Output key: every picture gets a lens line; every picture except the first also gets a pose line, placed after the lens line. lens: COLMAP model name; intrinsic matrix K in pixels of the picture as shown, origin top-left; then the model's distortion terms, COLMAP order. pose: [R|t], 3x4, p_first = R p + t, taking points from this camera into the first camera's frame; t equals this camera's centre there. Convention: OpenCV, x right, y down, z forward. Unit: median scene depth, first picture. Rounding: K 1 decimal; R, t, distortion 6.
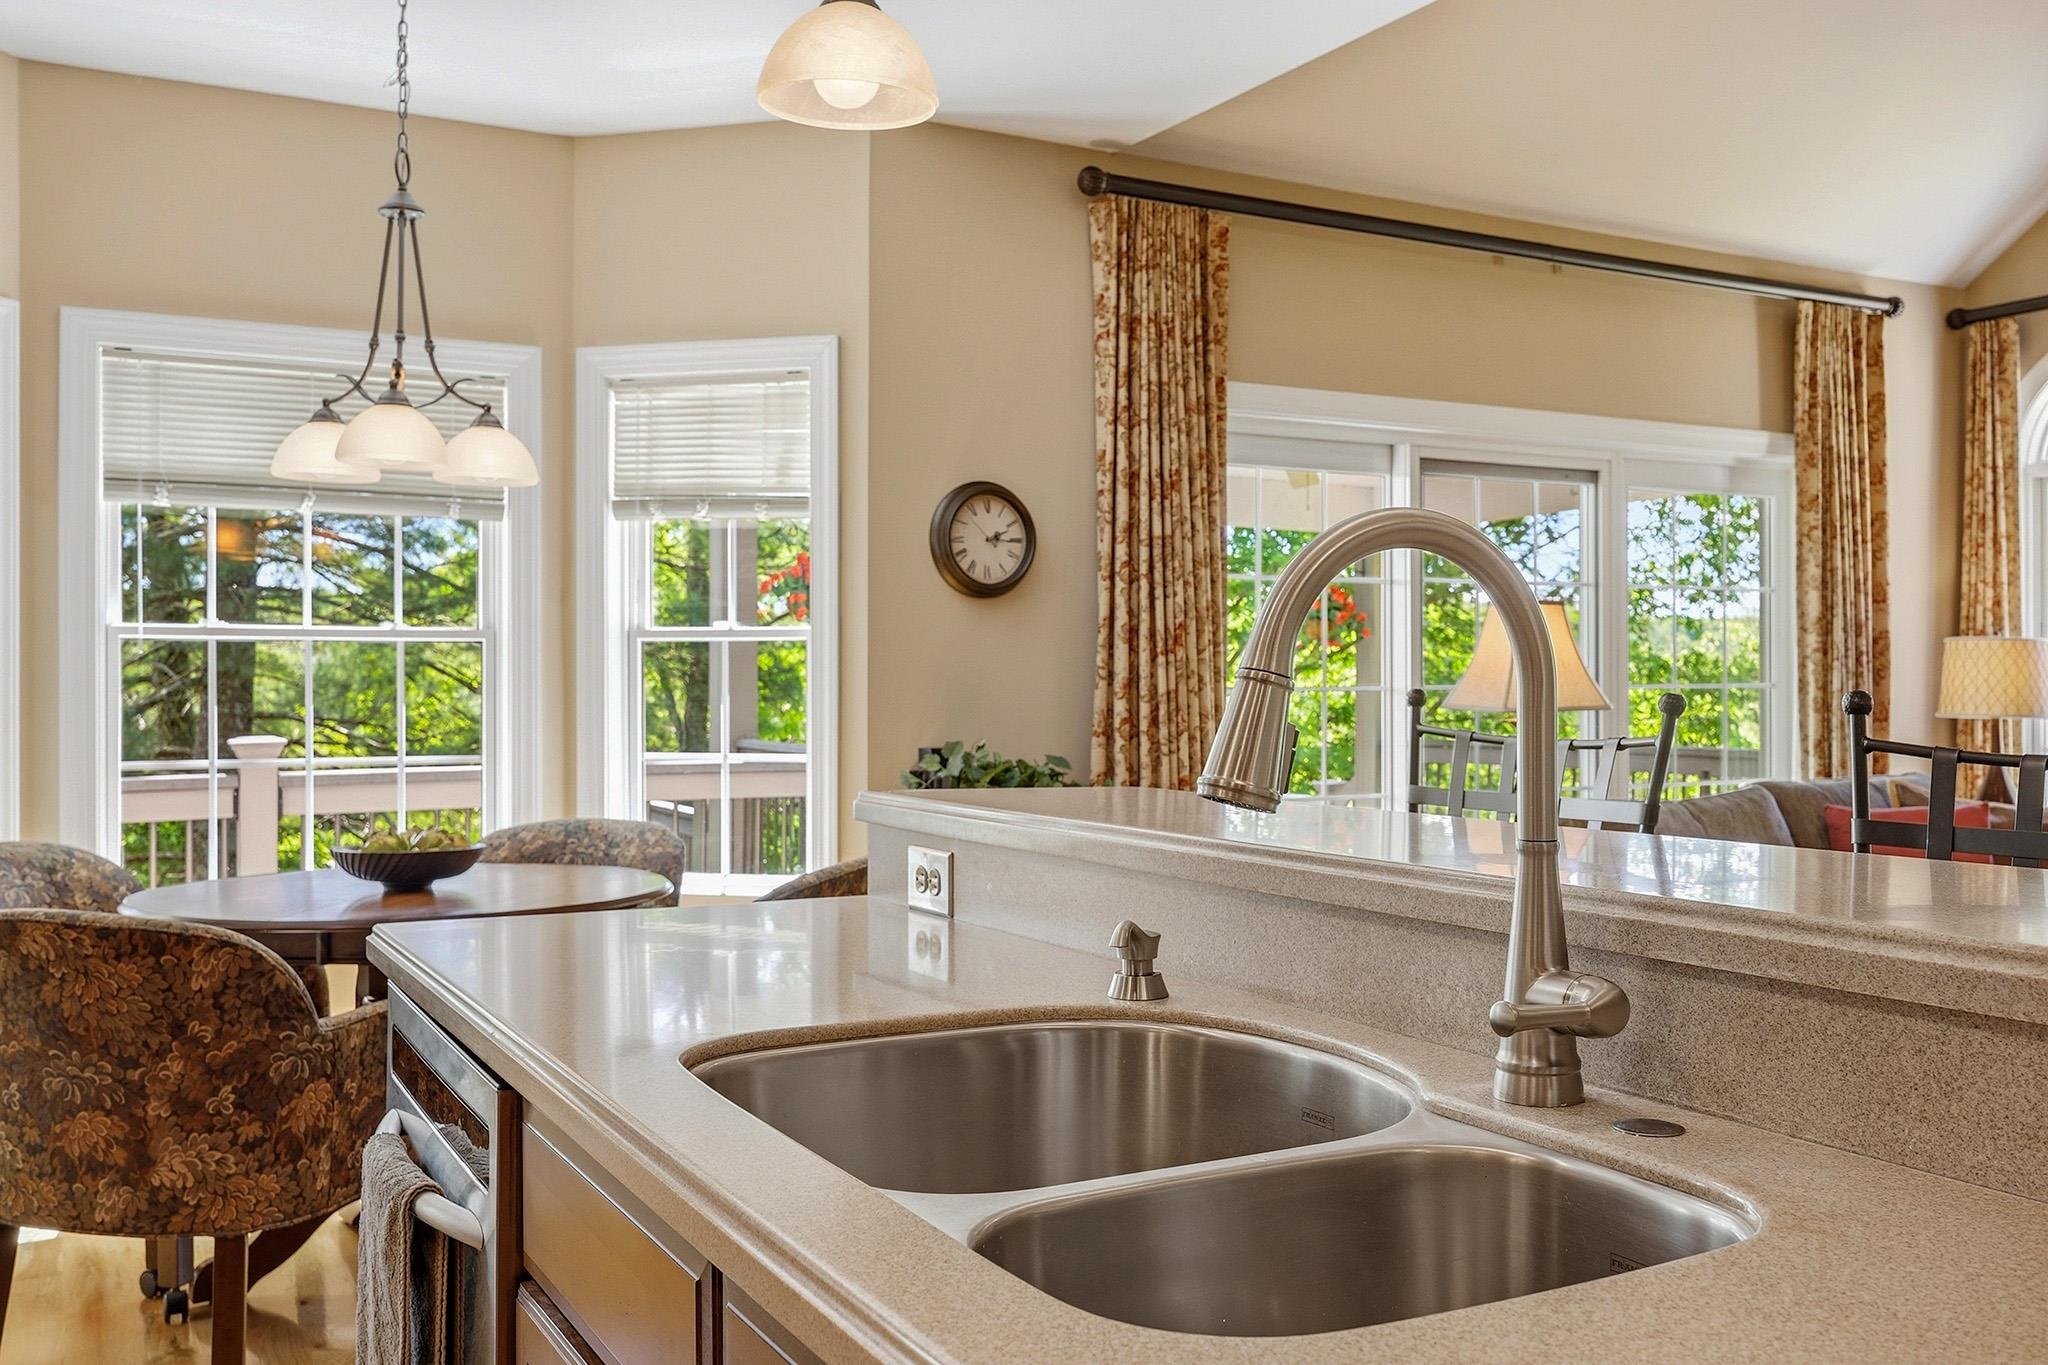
lens RADIAL K [[1817.6, 0, 1020.5], [0, 1817.6, 683.8], [0, 0, 1]] dist [0.004465, 0.003461]
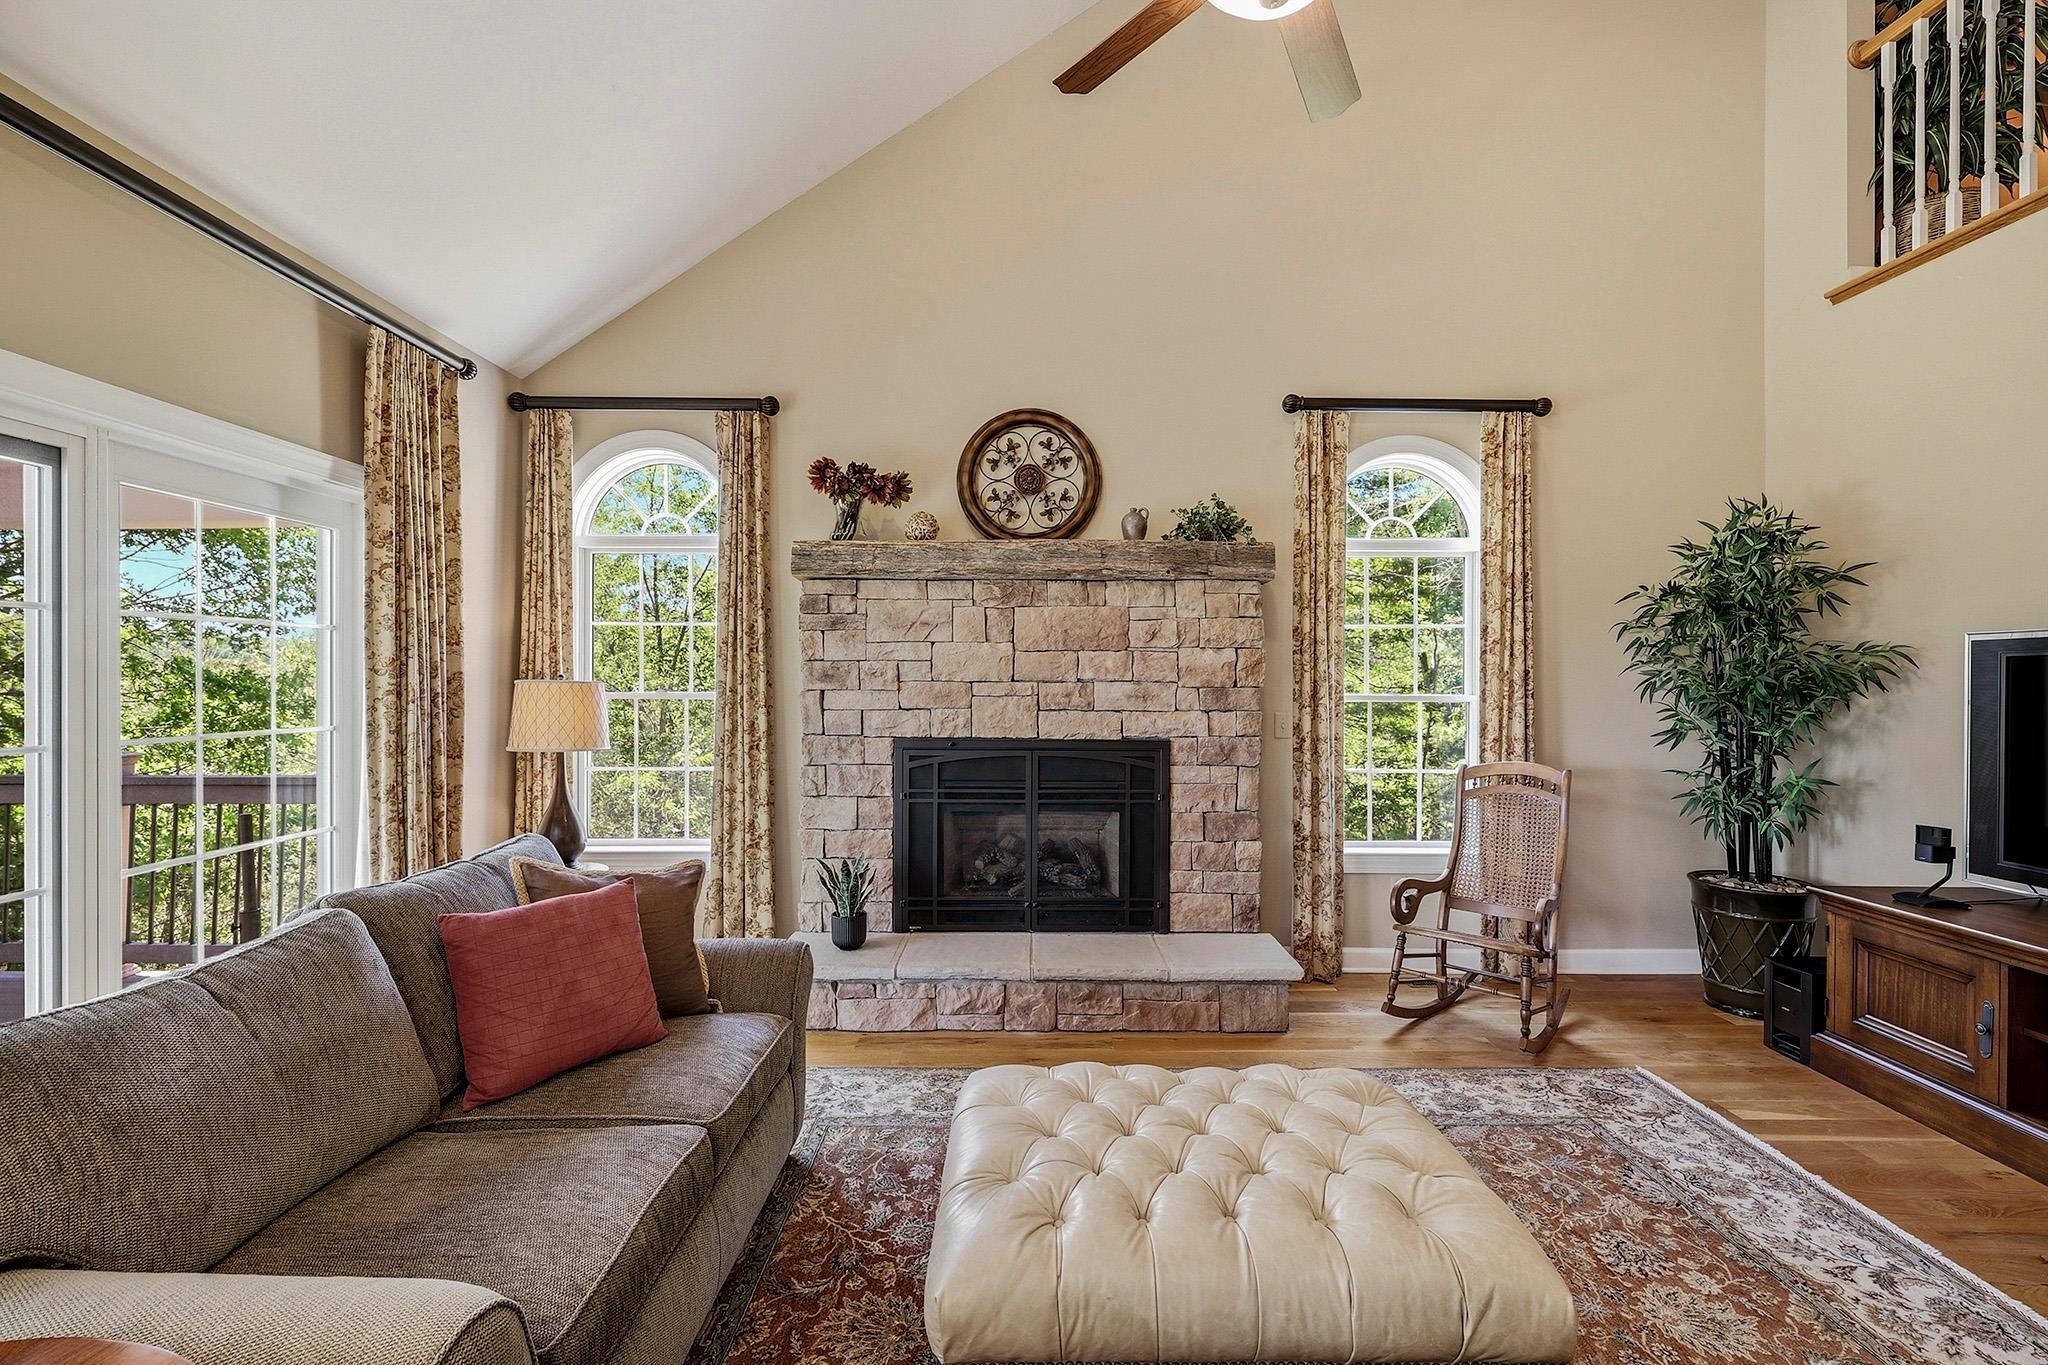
lens RADIAL K [[895.1, 0, 1038.9], [0, 895.1, 682.4], [0, 0, 1]] dist [-0.002955, 0.000585]
pose [[0.466936, 0.001917, 0.884289, 0.177764], [-0.004625, 0.999989, 0.000274, -0.025336], [-0.884279, -0.004217, 0.466940, 0.470295]]
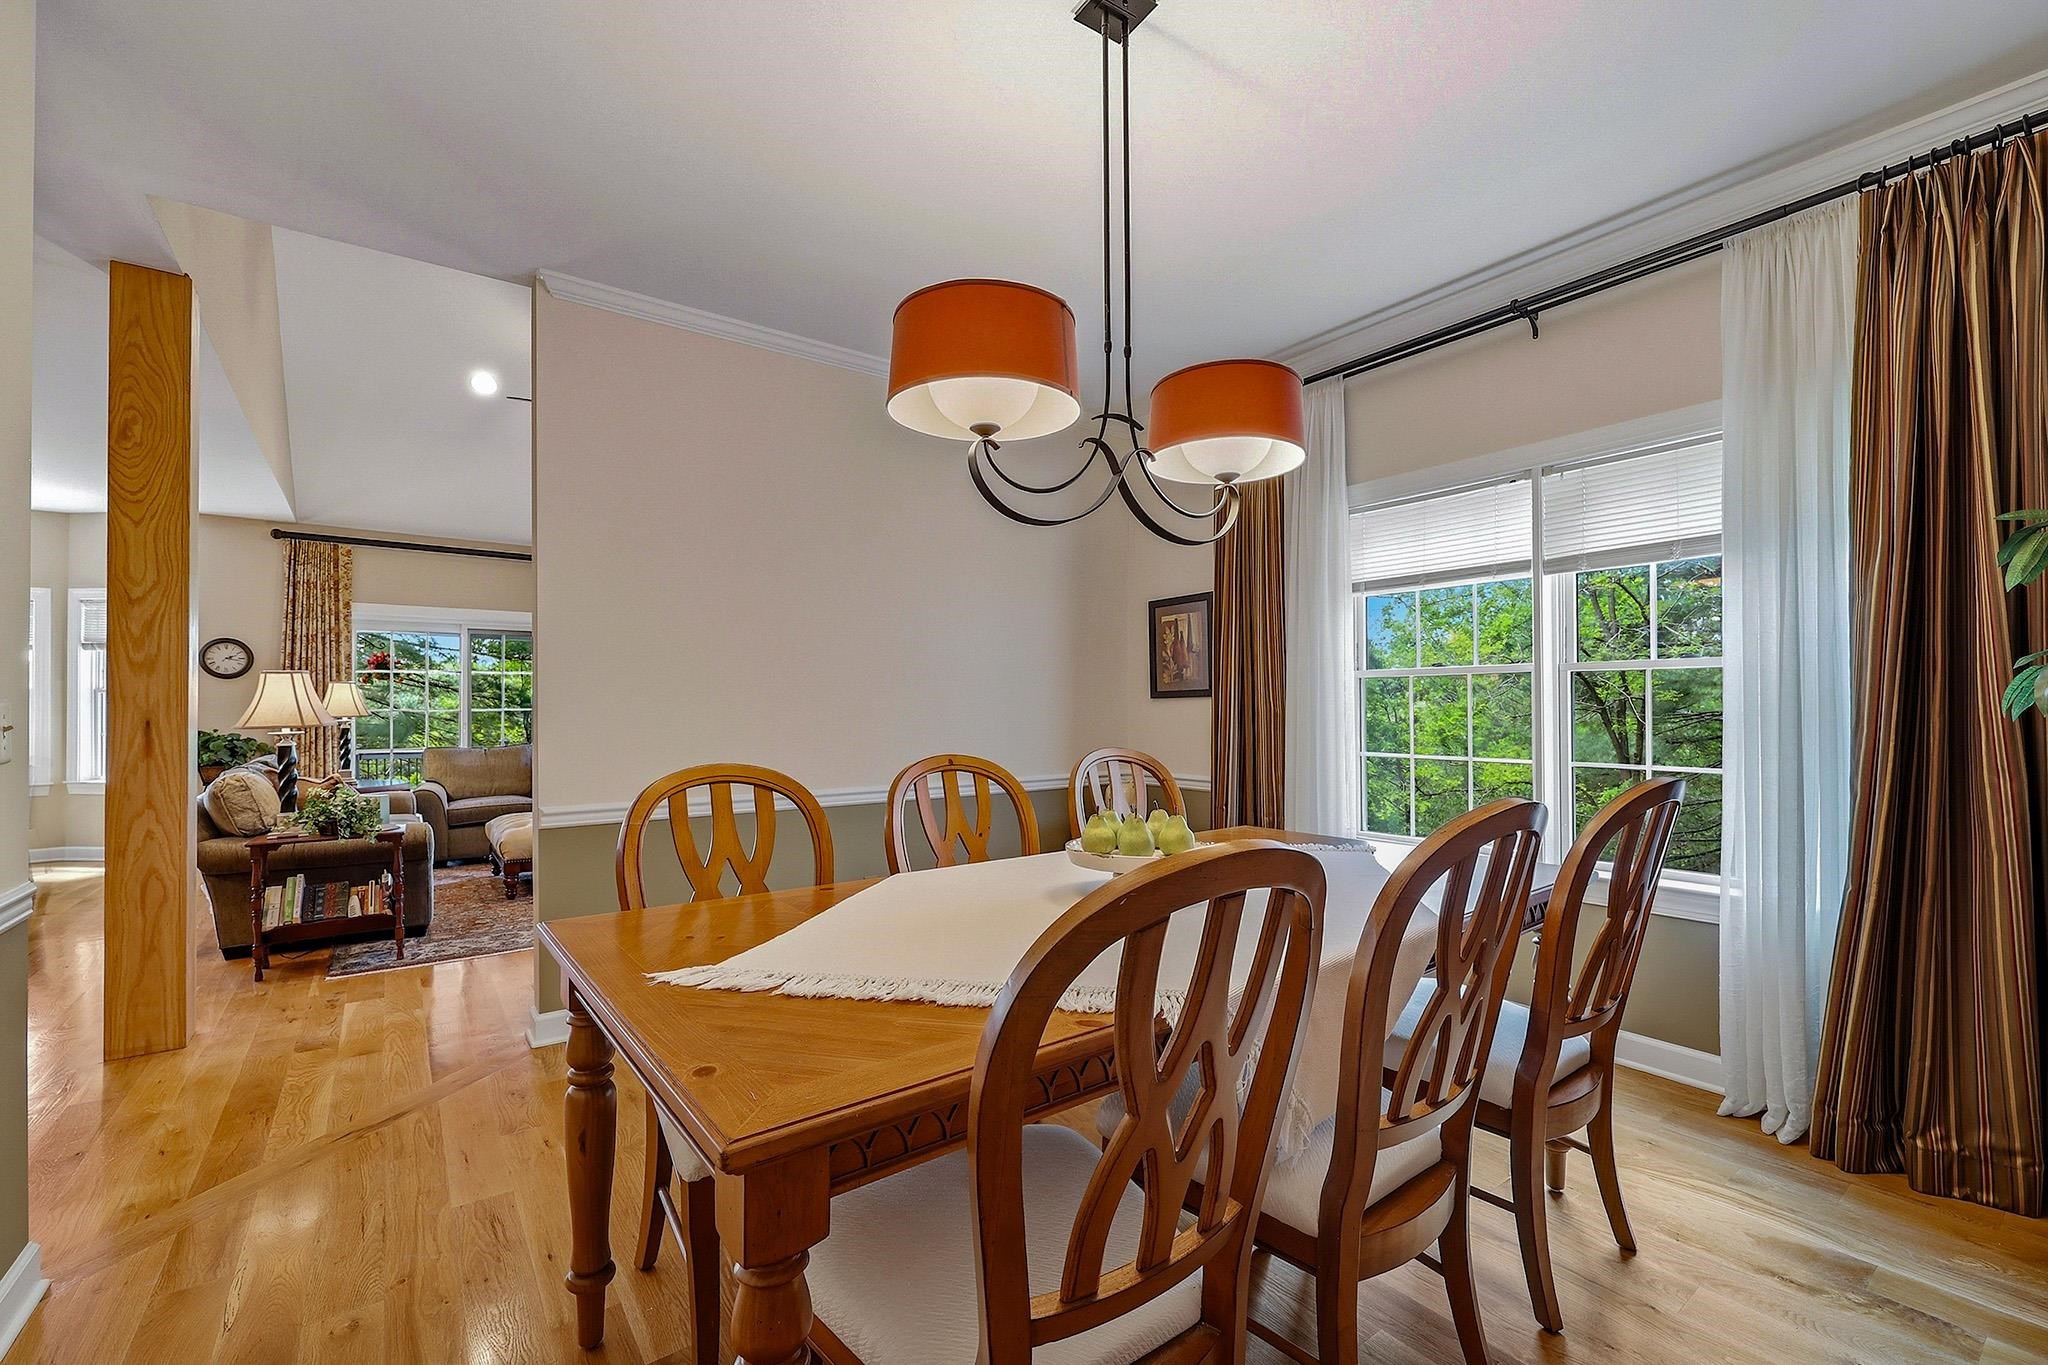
lens RADIAL K [[895.1, 0, 1054.7], [0, 895.1, 704.9], [0, 0, 1]] dist [-0.002955, 0.000585]
pose [[0.989404, 0.002561, 0.145165, 0.822077], [-0.001776, 0.999983, -0.005536, 0.000005], [-0.145176, 0.005220, 0.989392, -0.450032]]
